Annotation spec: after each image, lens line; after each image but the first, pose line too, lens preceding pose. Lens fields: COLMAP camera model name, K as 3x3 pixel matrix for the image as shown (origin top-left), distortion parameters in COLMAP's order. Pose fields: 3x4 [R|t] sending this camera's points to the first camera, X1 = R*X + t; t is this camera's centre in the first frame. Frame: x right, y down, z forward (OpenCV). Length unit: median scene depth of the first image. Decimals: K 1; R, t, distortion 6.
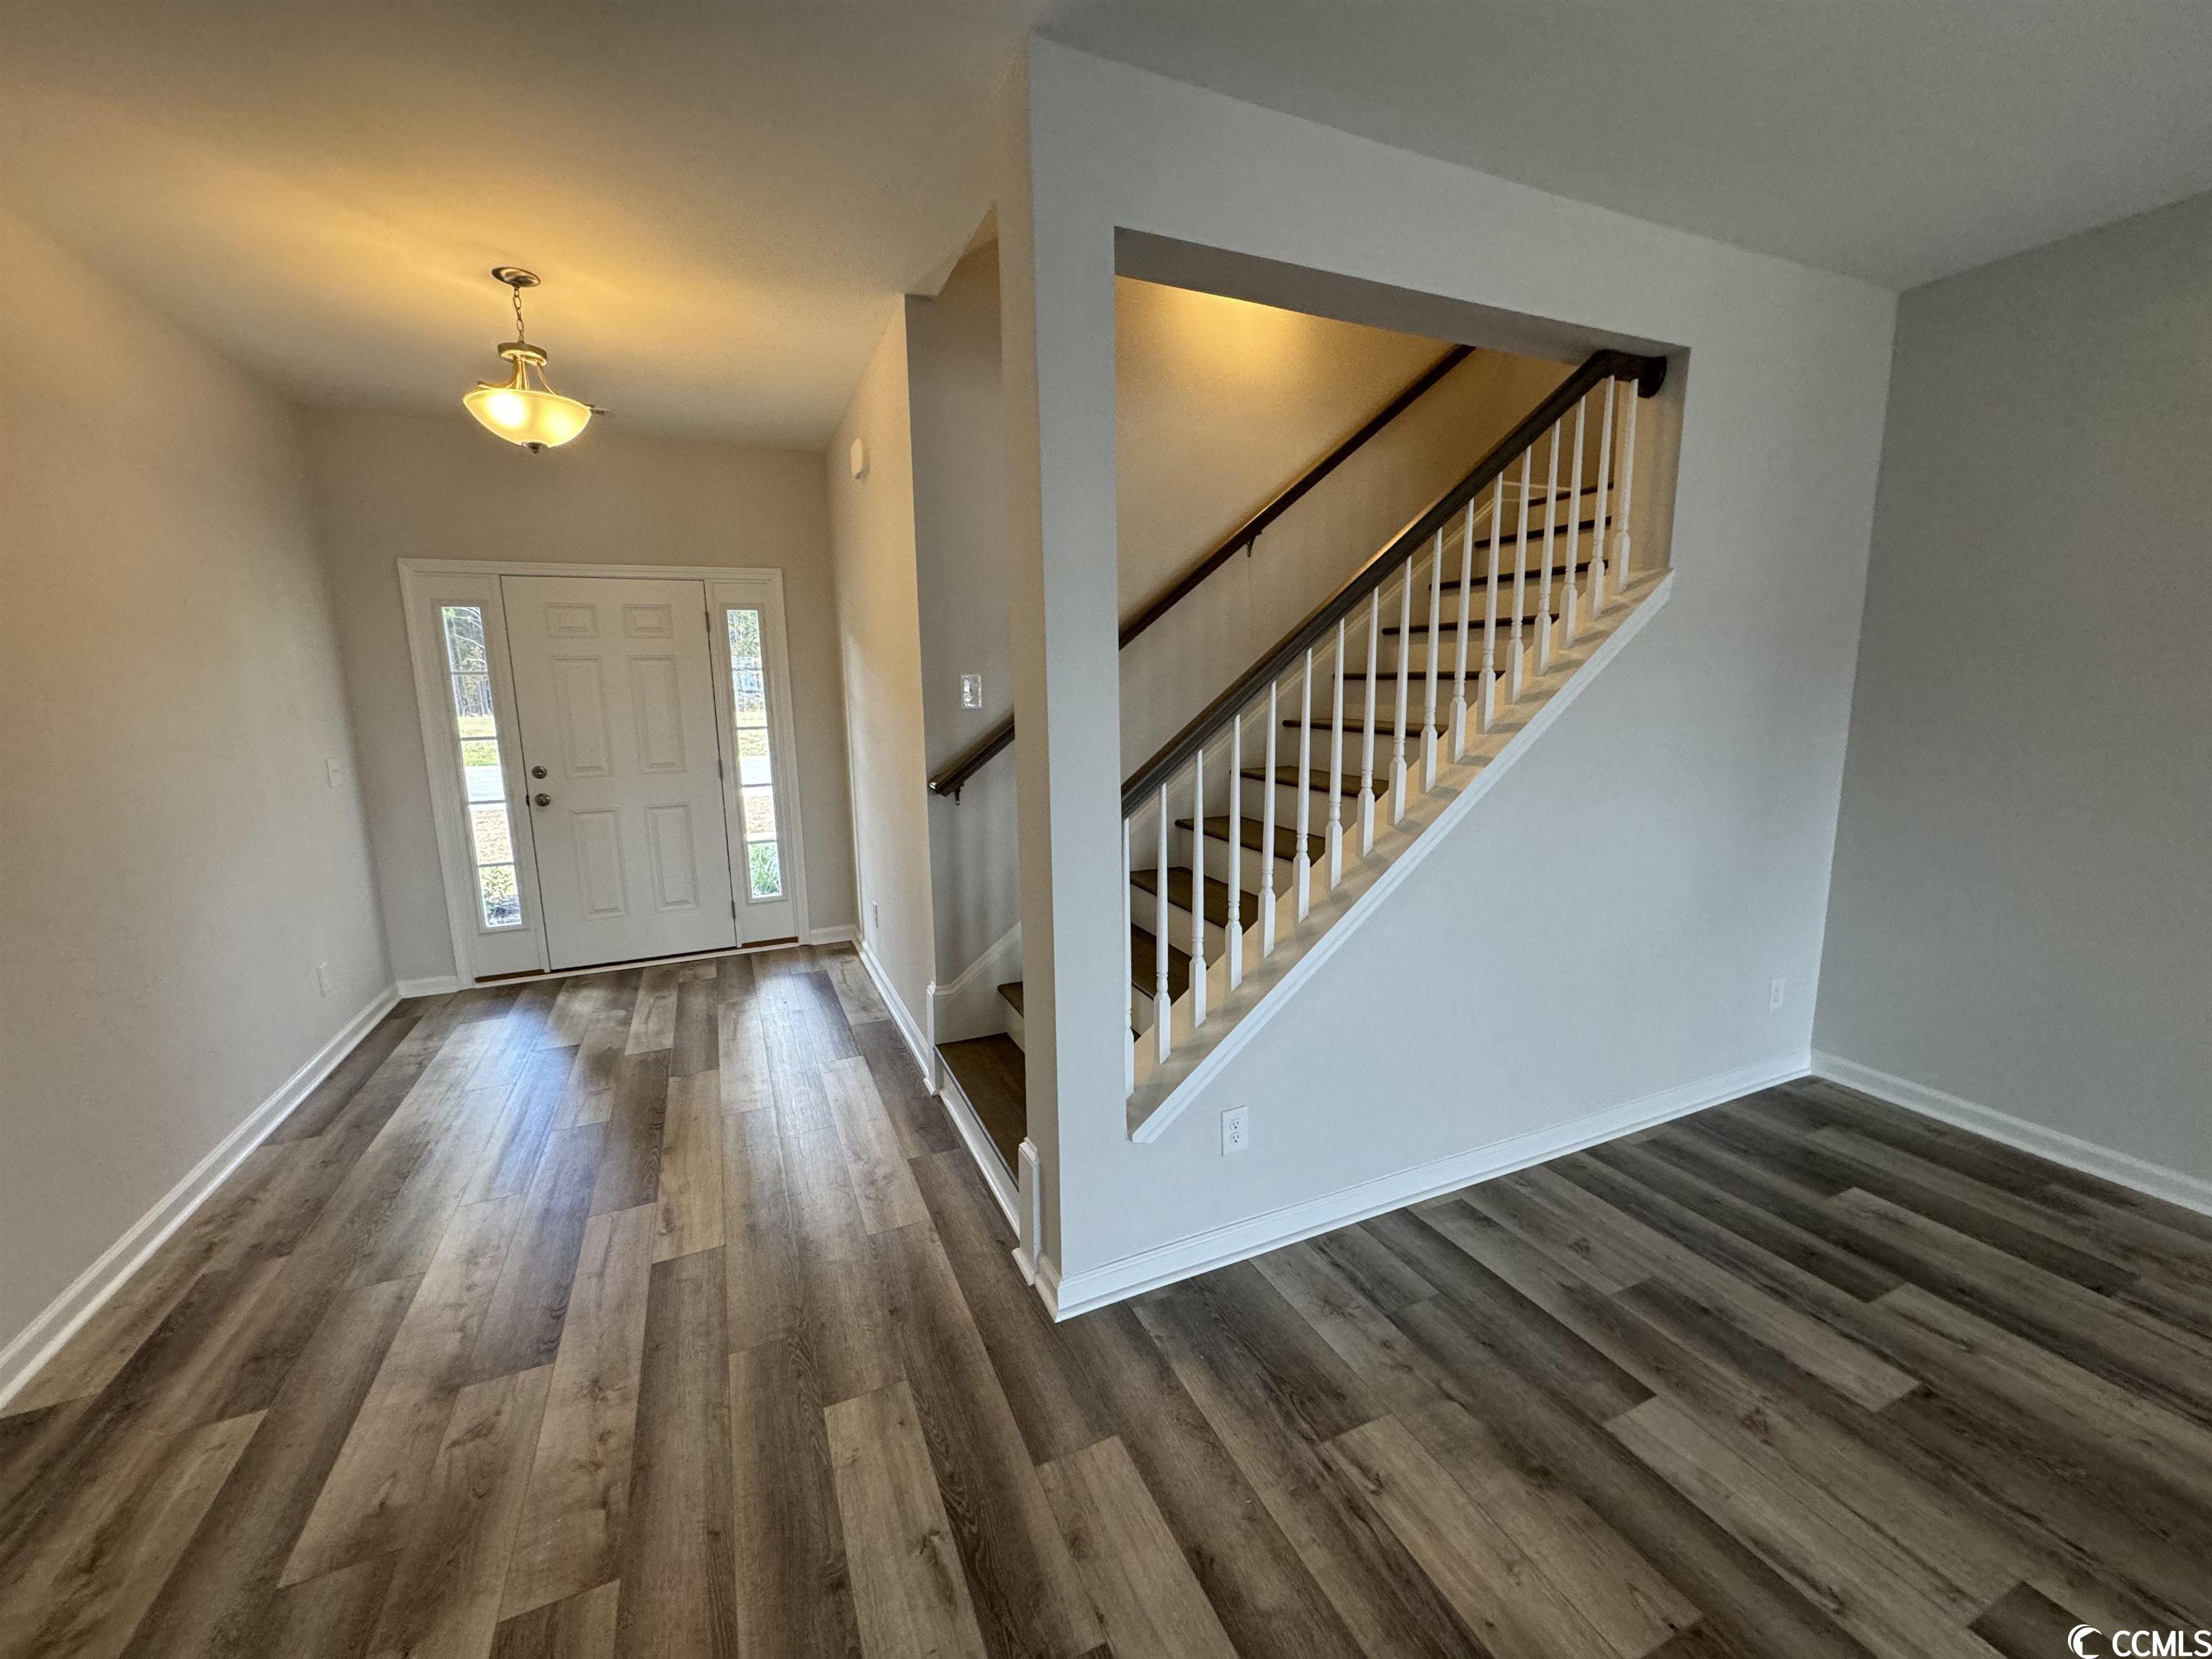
lens RADIAL K [[878.9, 0, 1107.2], [0, 878.9, 825.4], [0, 0, 1]] dist [0.001419, -0.000315]
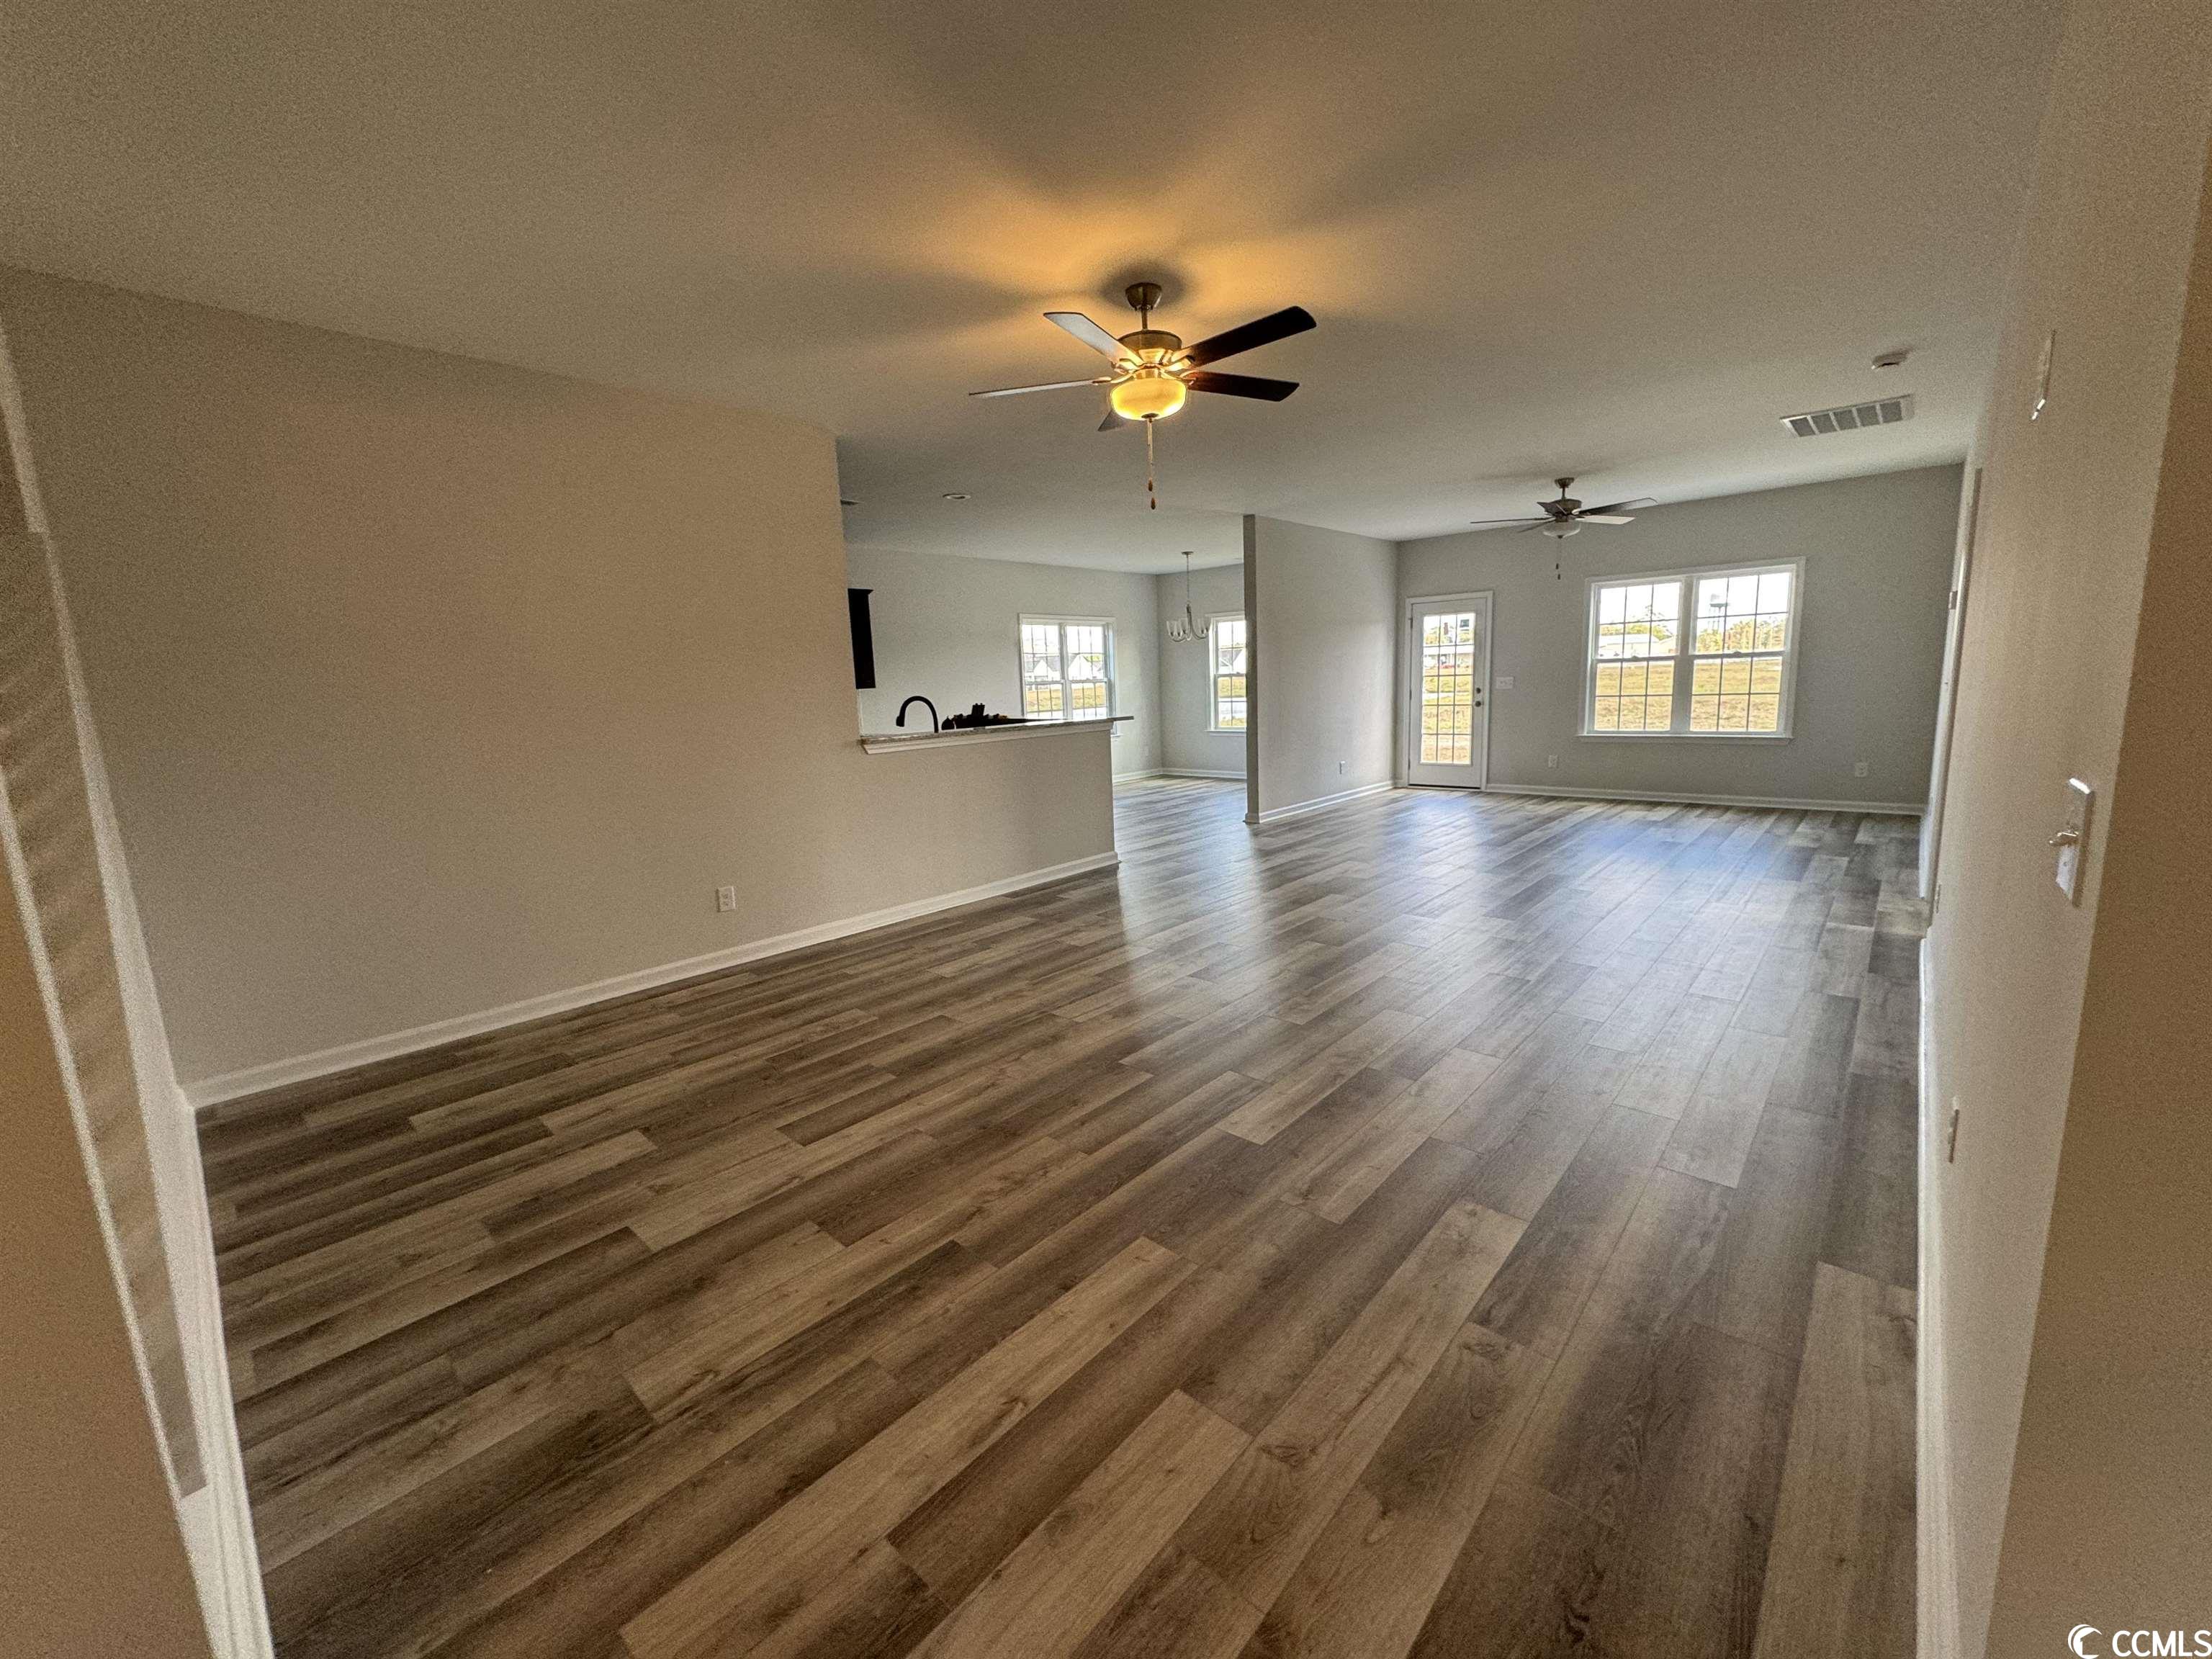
lens RADIAL K [[878.9, 0, 1105.5], [0, 878.9, 830.2], [0, 0, 1]] dist [0.001419, -0.000315]
pose [[-0.396363, -0.127106, 0.909253, -0.563755], [0.196478, 0.955682, 0.219245, -0.021087], [-0.896823, 0.265549, -0.353824, 0.552432]]
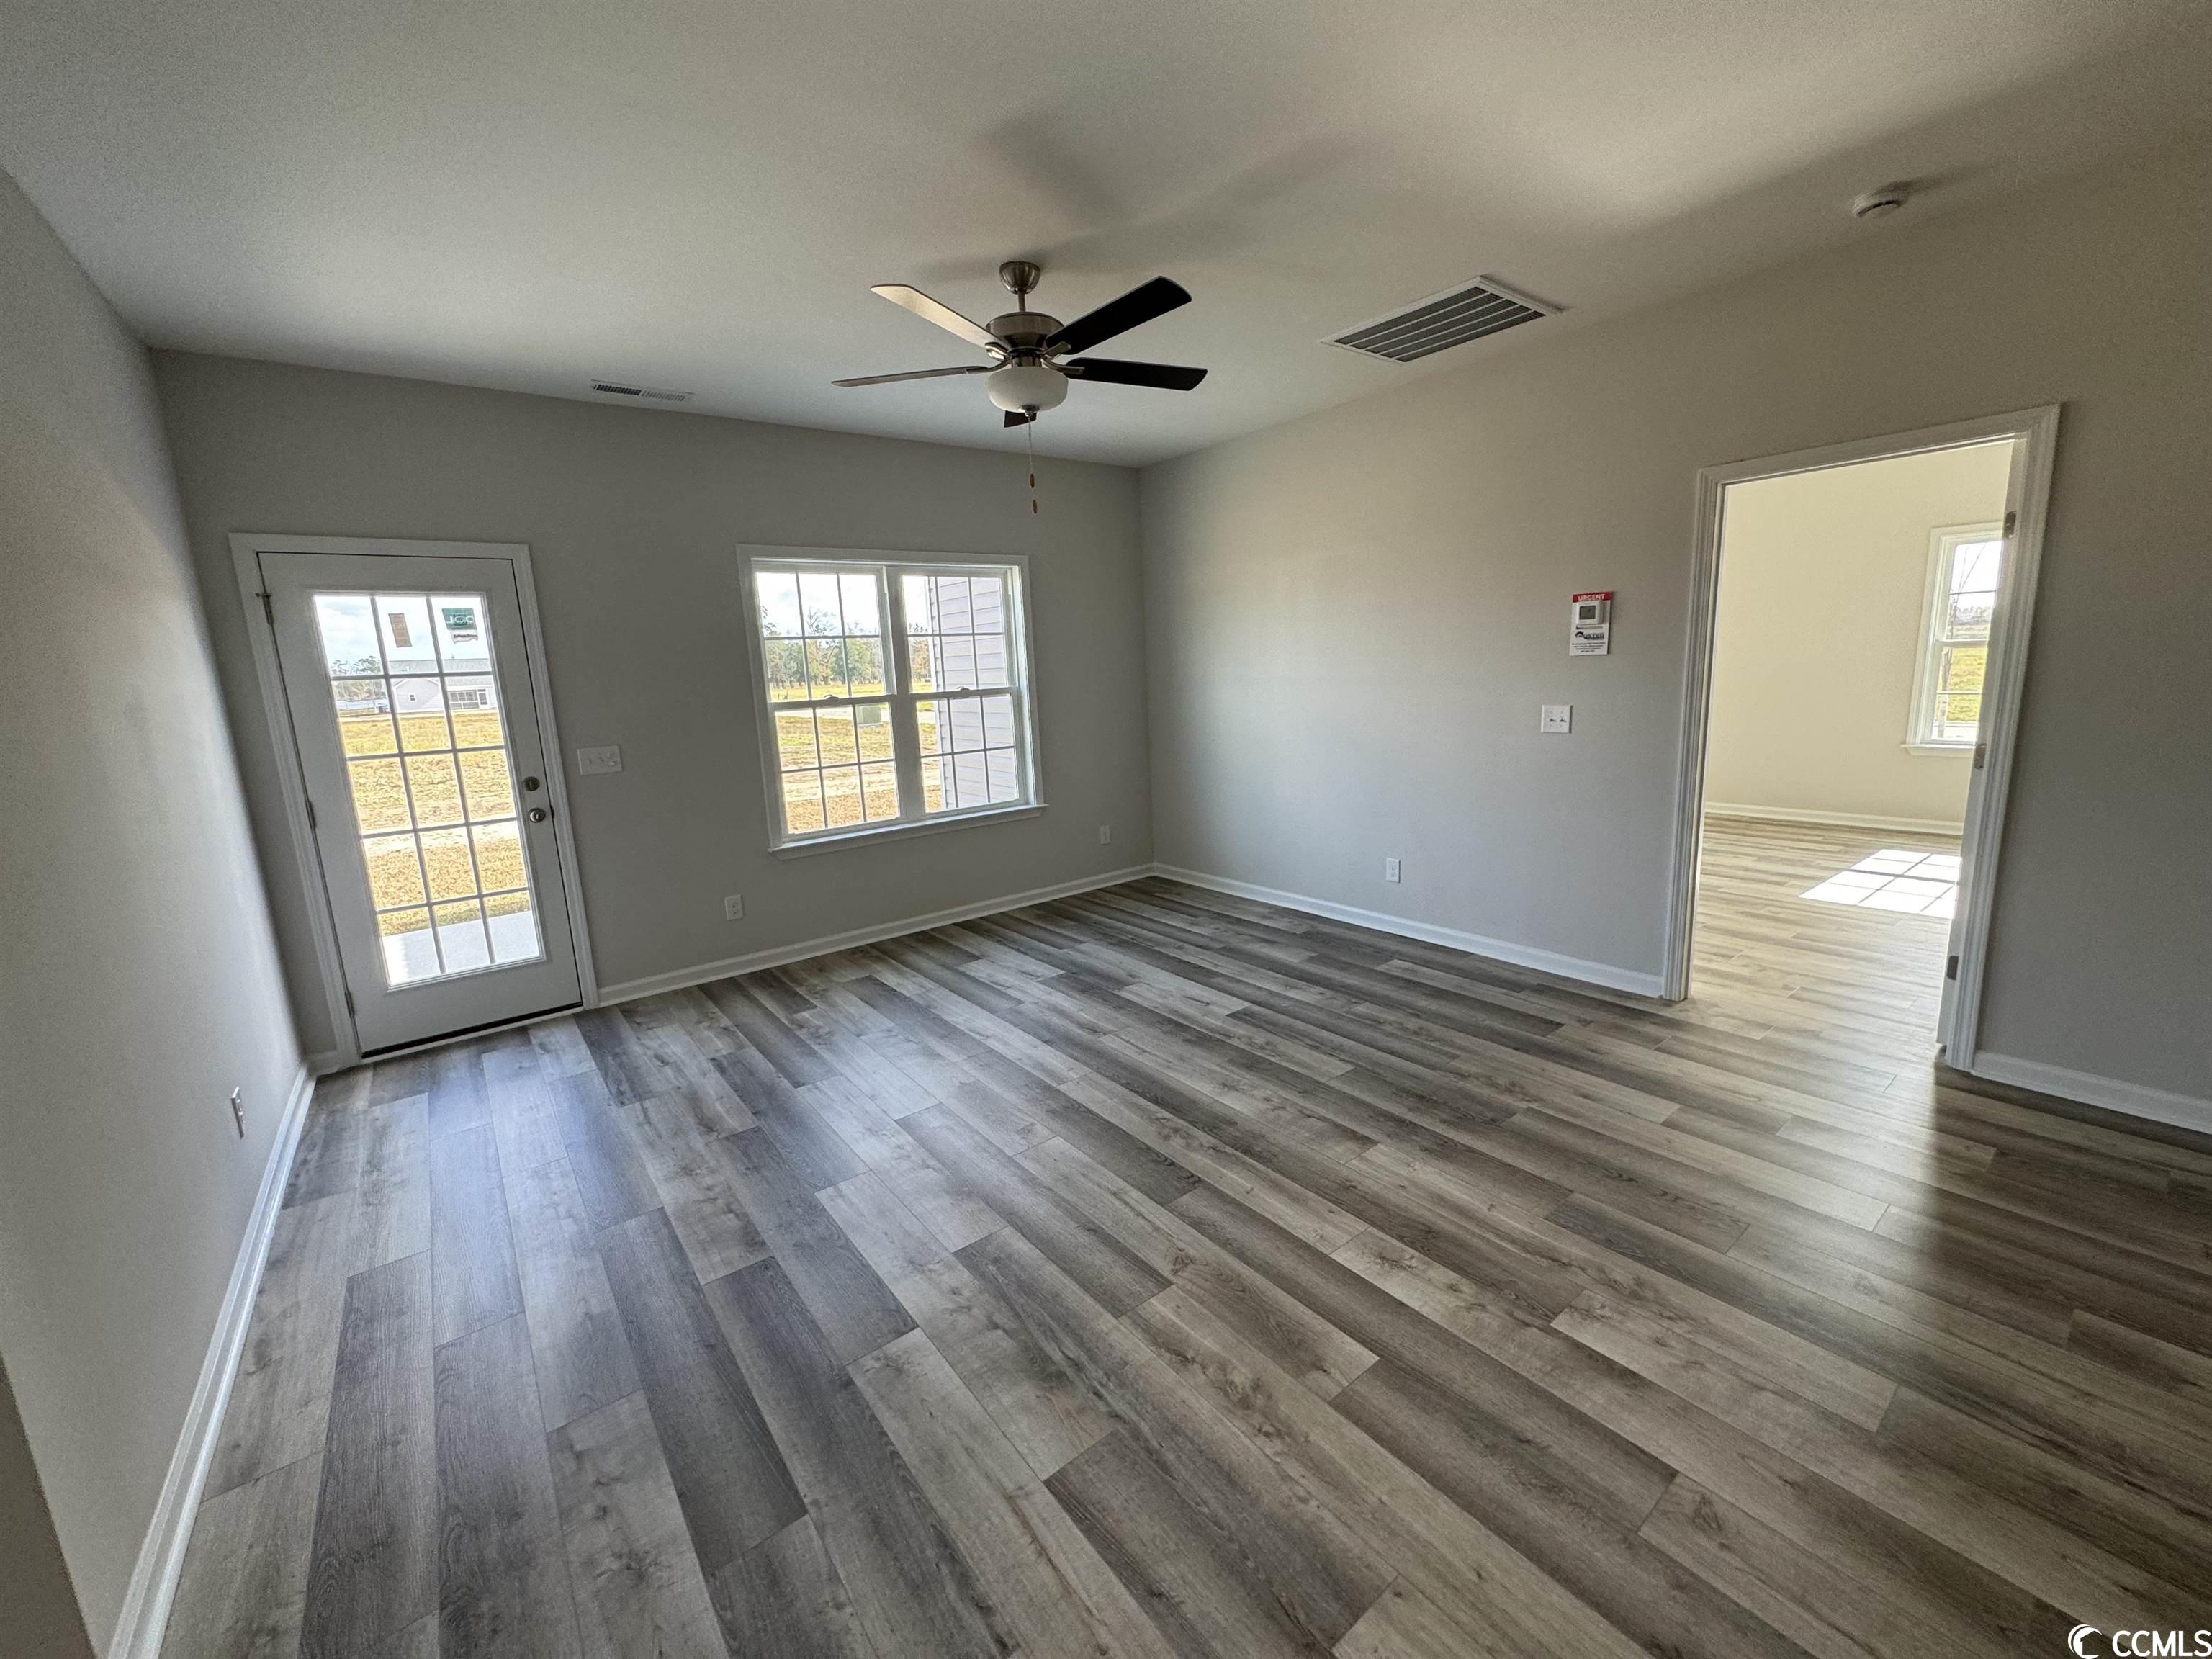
lens RADIAL K [[878.9, 0, 1104.9], [0, 878.9, 821.9], [0, 0, 1]] dist [0.001419, -0.000315]
pose [[-0.969974, 0.099600, -0.221881, 1.843960], [0.019168, 0.940769, 0.338506, 0.108333], [0.242454, 0.324089, -0.914430, -0.756392]]
